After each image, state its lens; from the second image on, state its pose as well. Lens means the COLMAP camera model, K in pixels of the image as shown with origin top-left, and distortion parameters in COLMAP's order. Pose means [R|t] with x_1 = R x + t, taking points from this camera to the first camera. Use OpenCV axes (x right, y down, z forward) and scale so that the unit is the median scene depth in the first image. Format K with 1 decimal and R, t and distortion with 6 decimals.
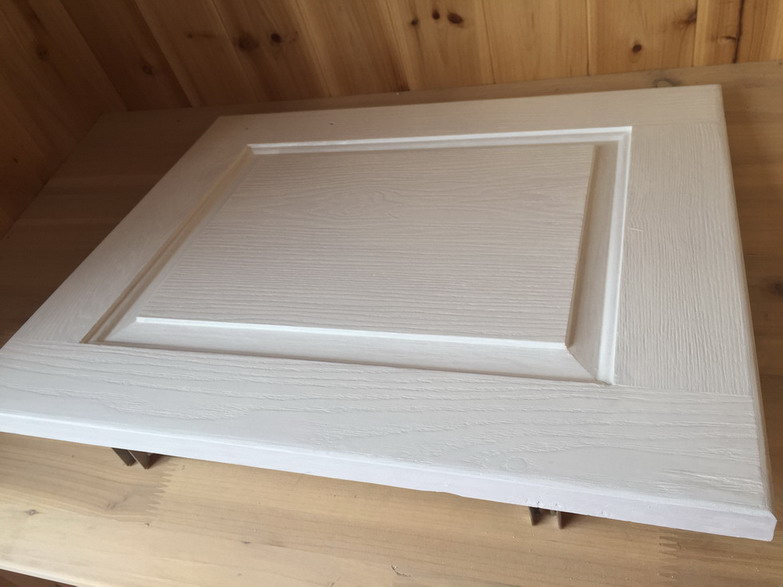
lens RADIAL K [[673.3, 0, 391.5], [0, 673.3, 293.5], [0, 0, 1]] dist [0.055663, -0.108393]
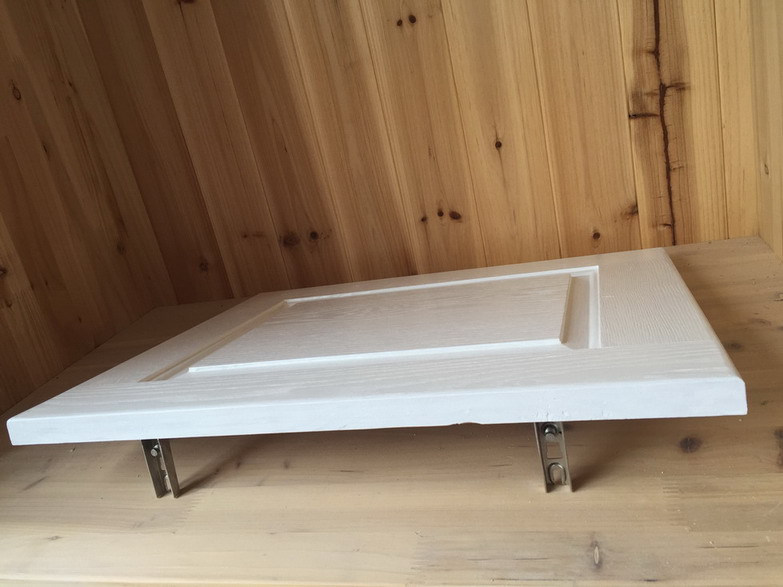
lens RADIAL K [[673.3, 0, 391.5], [0, 673.3, 293.5], [0, 0, 1]] dist [0.055663, -0.108393]
pose [[0.999456, 0.031742, 0.008912, -0.036276], [-0.023192, 0.869006, -0.494257, 0.377945], [-0.023433, 0.493782, 0.869270, -0.056626]]
